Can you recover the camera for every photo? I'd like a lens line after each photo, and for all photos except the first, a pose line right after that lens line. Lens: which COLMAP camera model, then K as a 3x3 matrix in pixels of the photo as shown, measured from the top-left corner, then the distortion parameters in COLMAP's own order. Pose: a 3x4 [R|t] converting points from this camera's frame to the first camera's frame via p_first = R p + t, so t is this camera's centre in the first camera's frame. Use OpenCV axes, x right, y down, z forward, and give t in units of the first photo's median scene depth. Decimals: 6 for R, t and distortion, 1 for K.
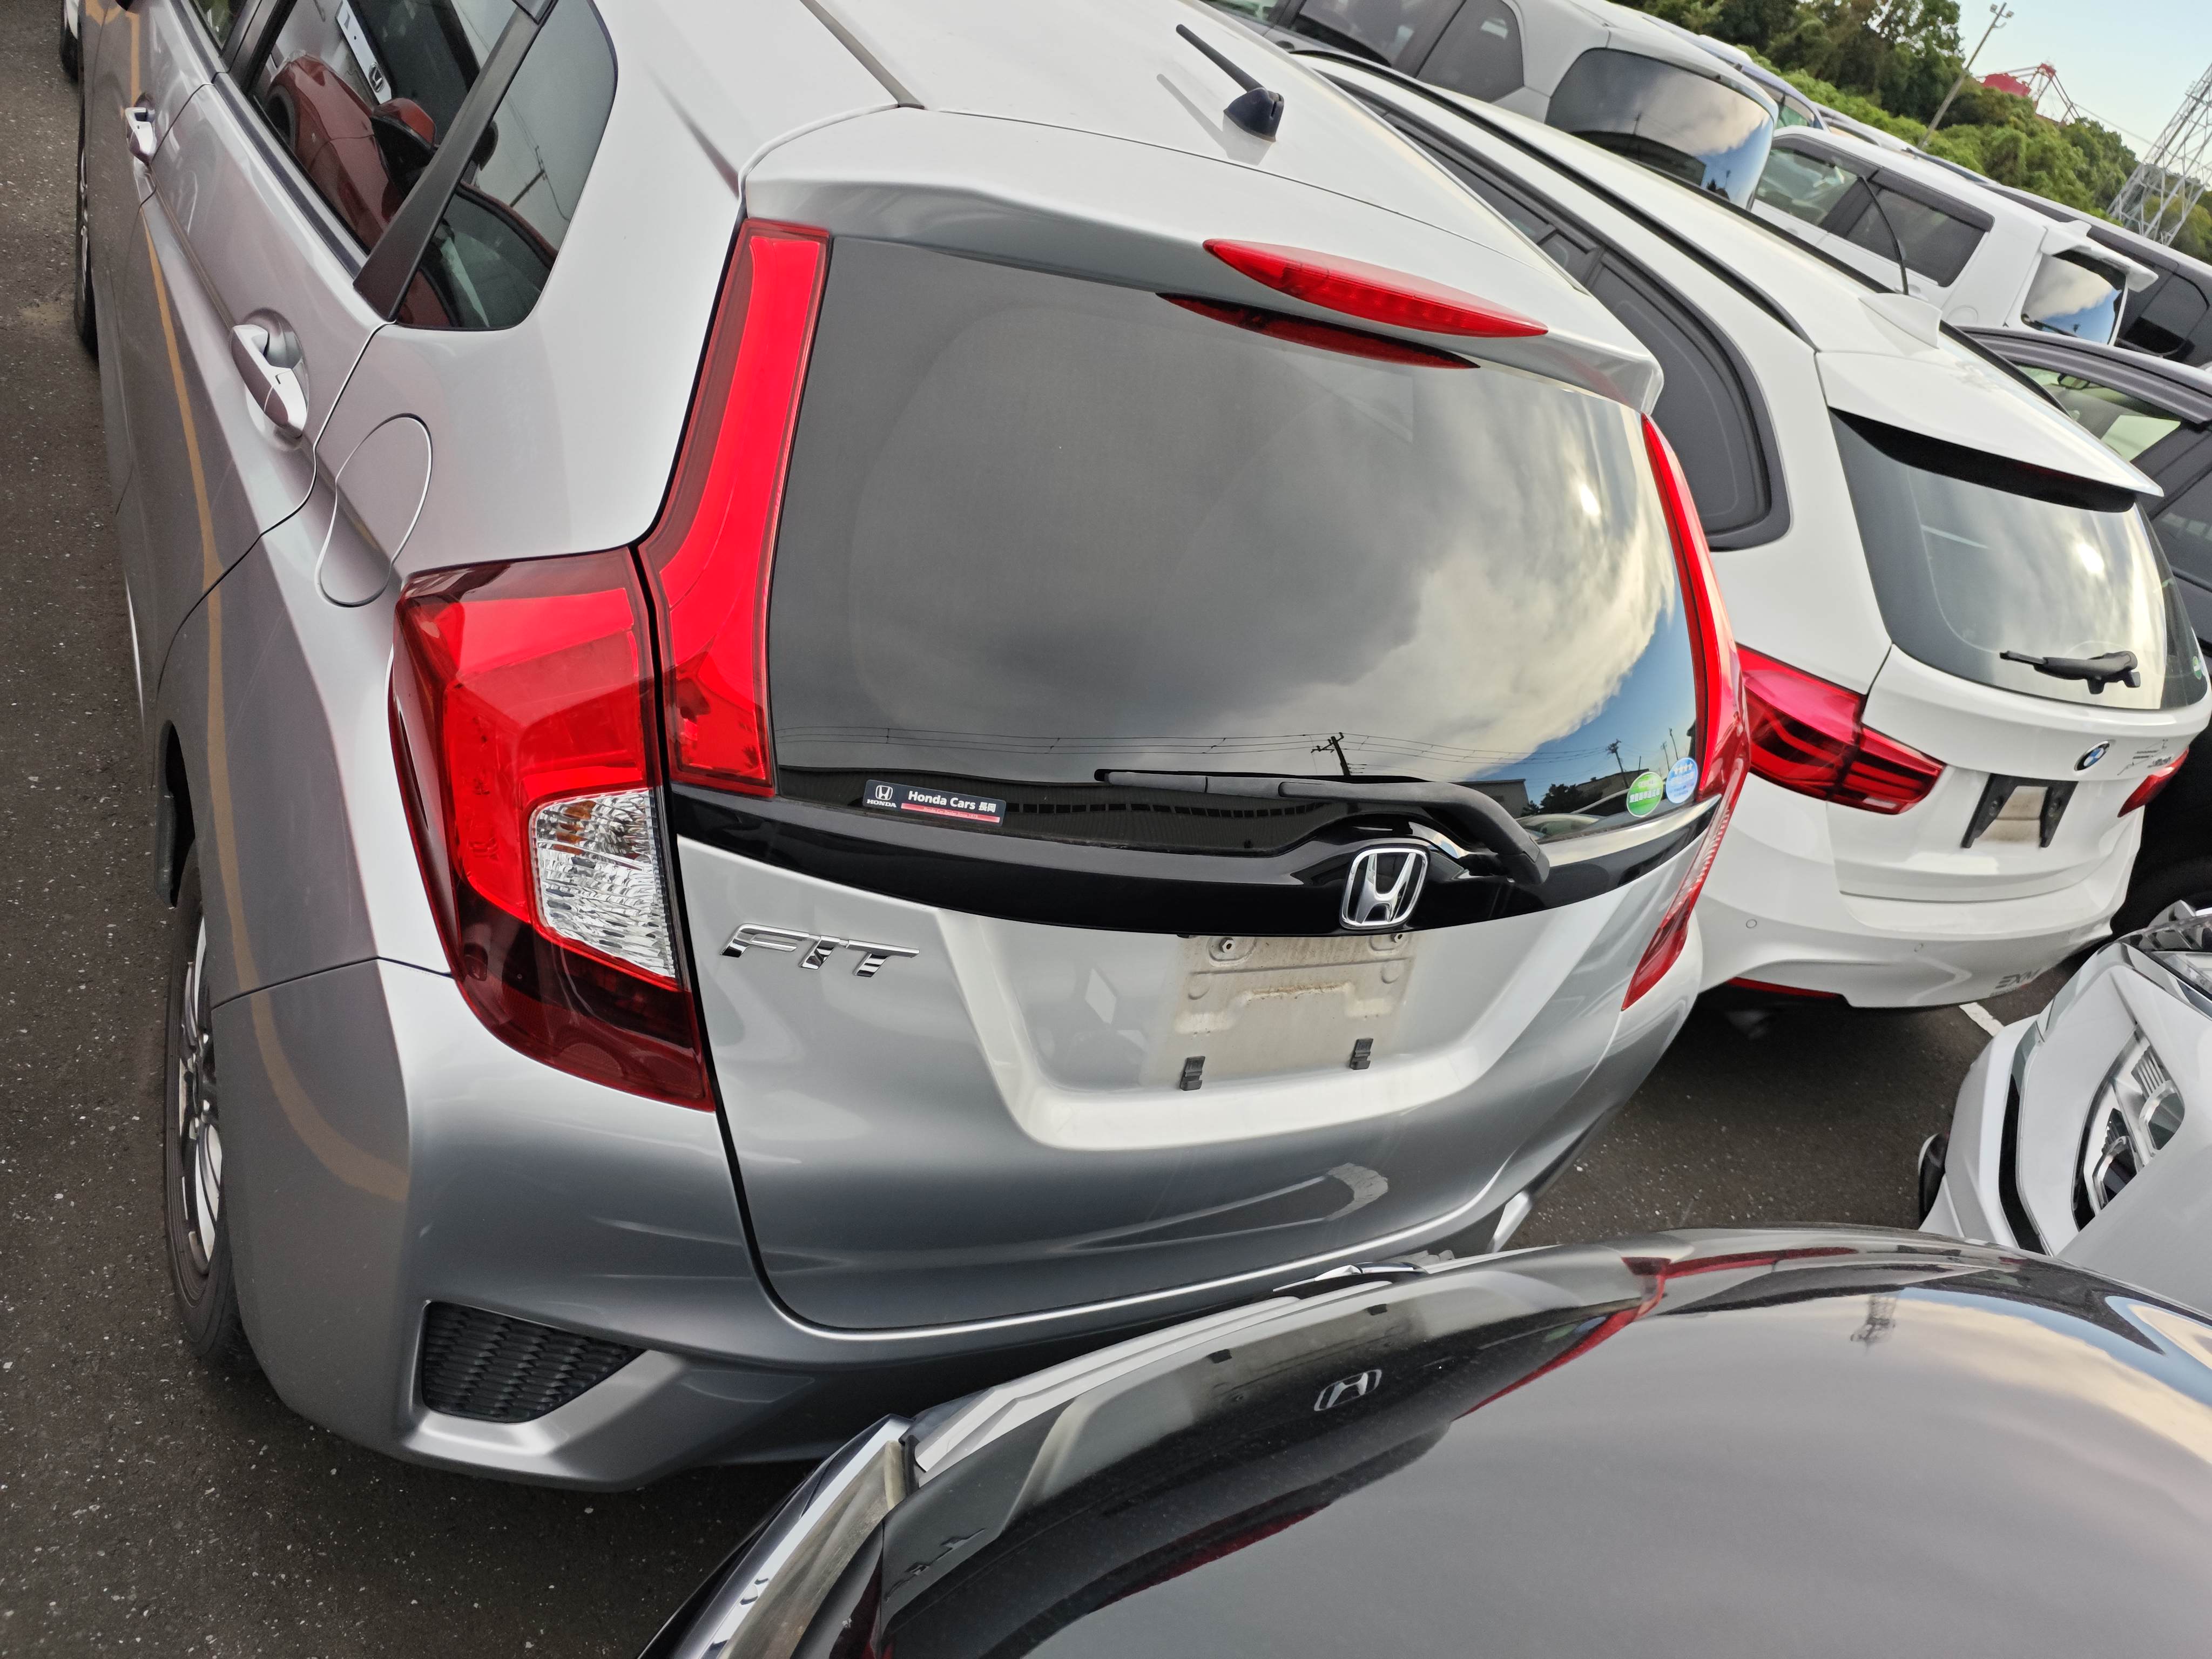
lens RADIAL K [[1585.4, 0, 1115.0], [0, 1585.4, 784.3], [0, 0, 1]] dist [0.023908, -0.050762]
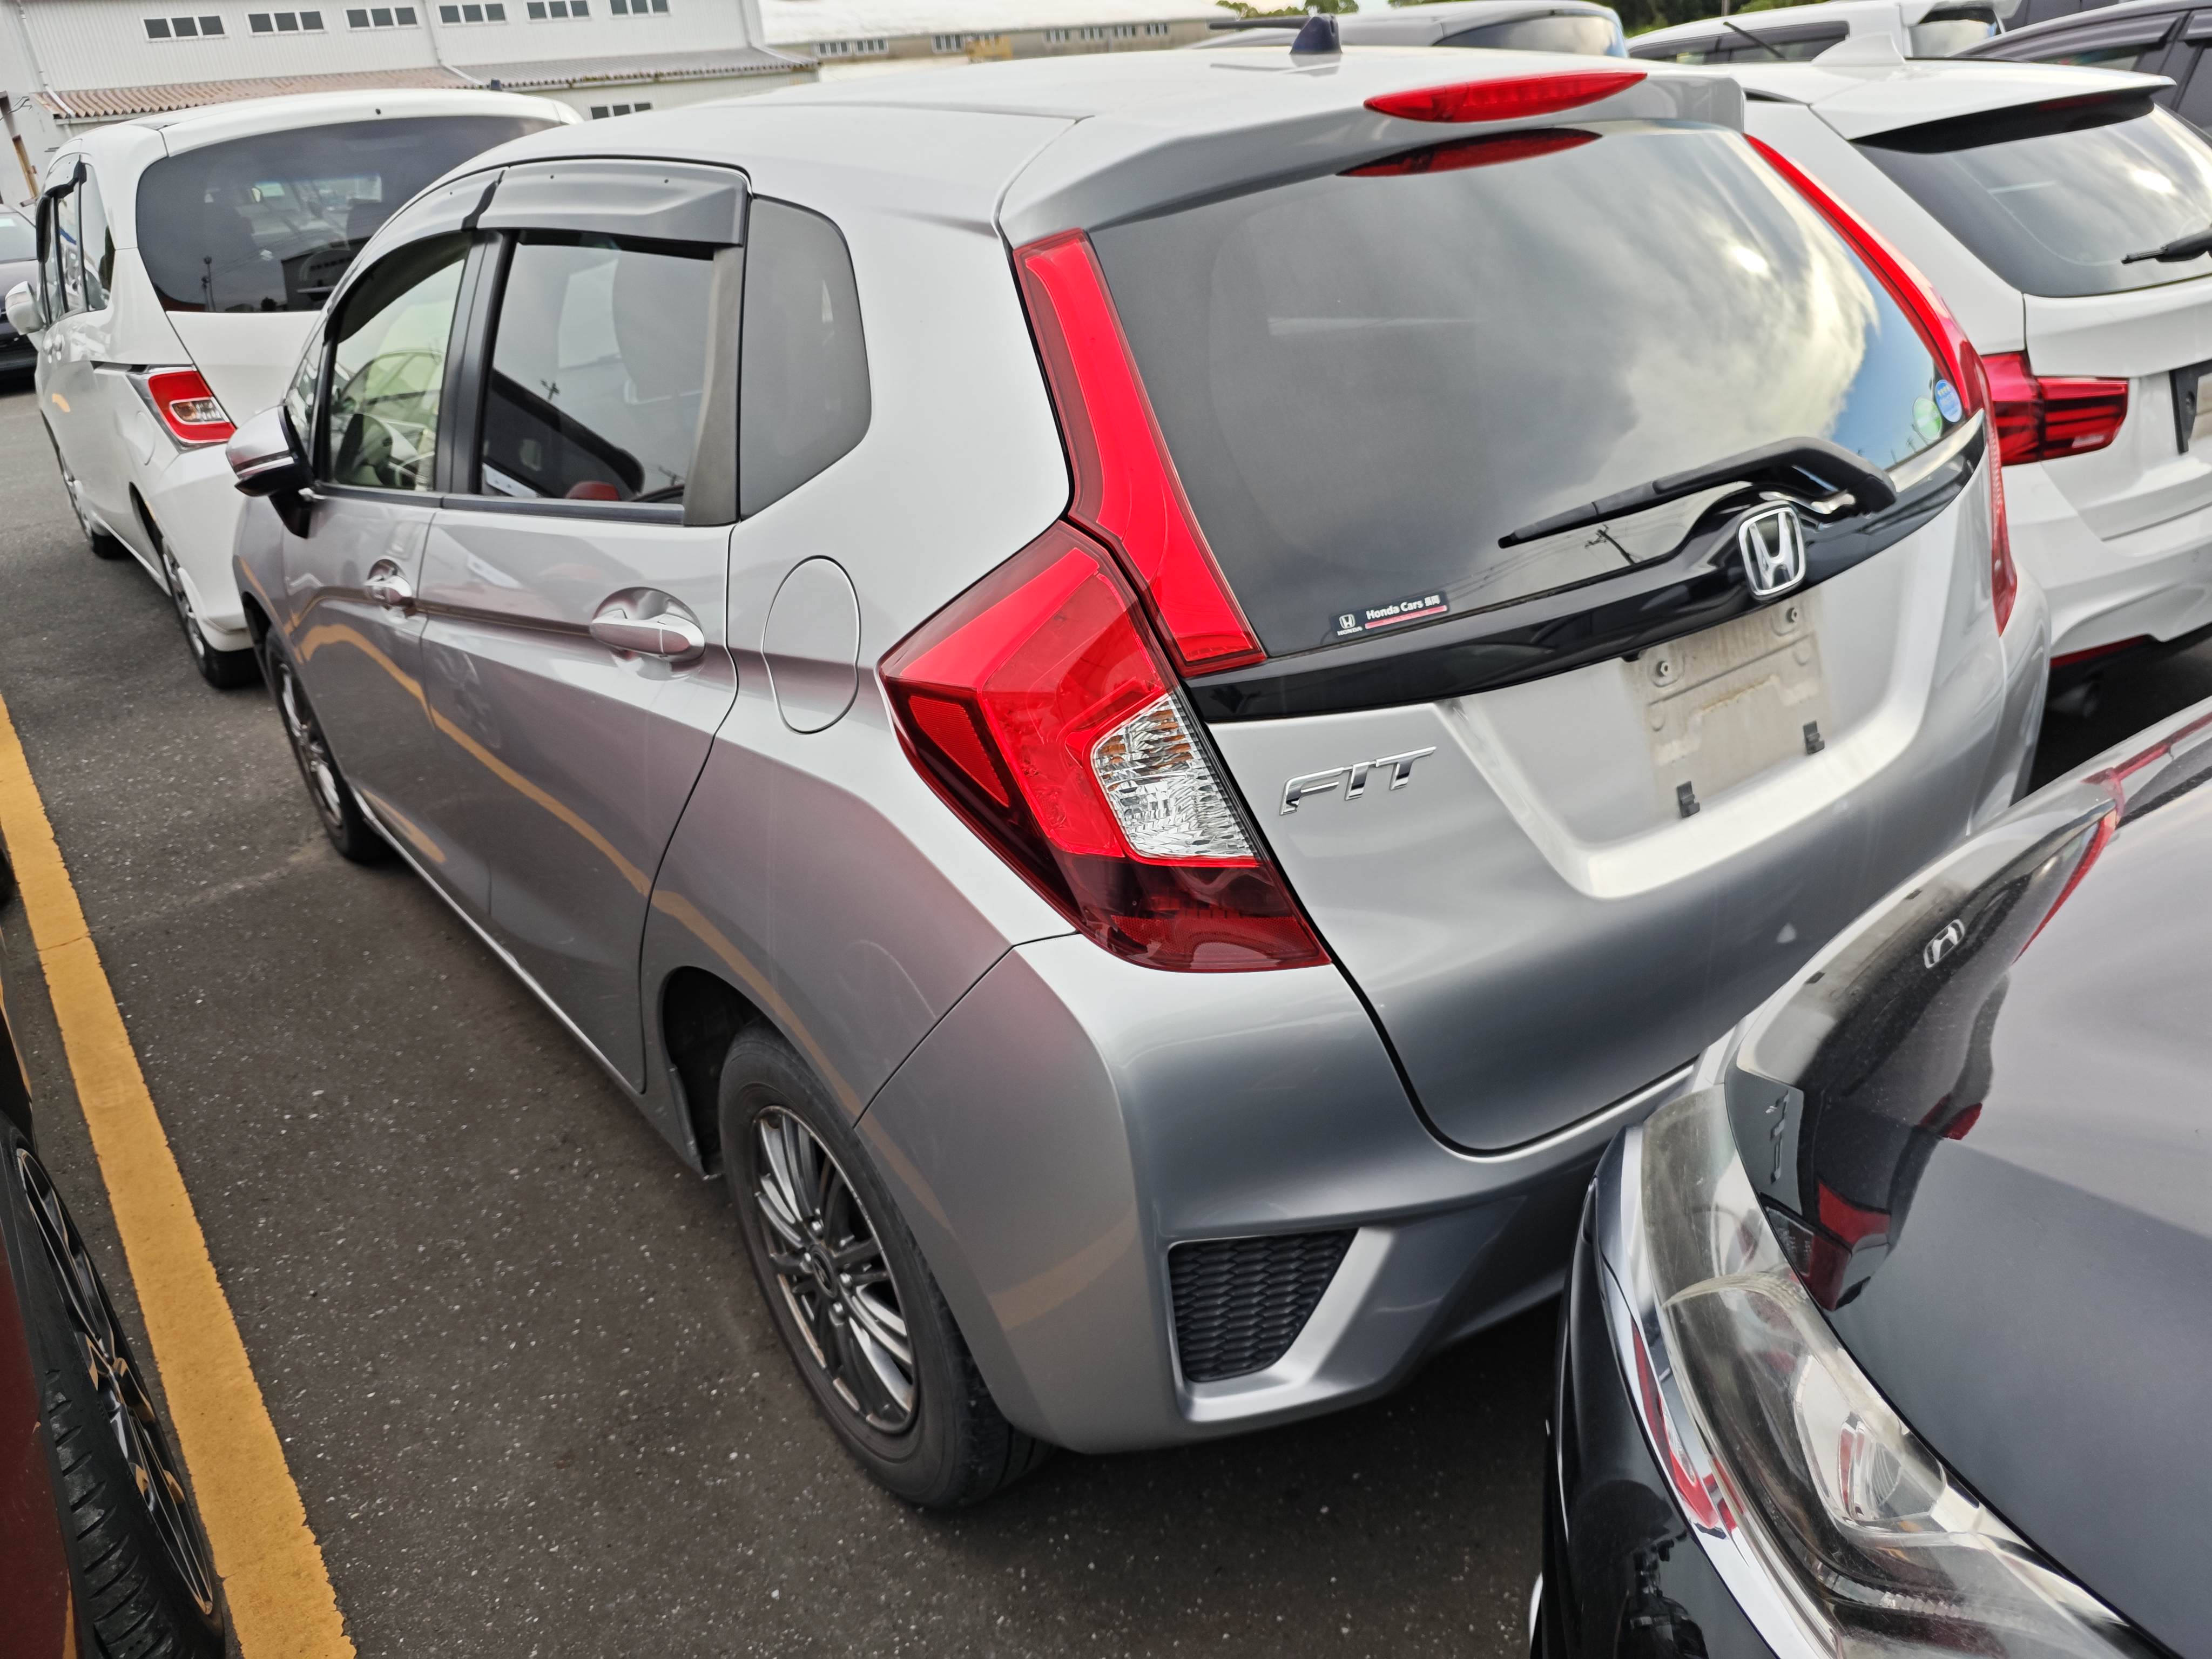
lens RADIAL K [[1572.9, 0, 1125.8], [0, 1572.9, 796.5], [0, 0, 1]] dist [0.022114, -0.041632]
pose [[0.893434, -0.446214, -0.051664, -0.241780], [0.436400, 0.889481, -0.135567, 0.167891], [0.106446, 0.098574, 0.989420, -0.080765]]
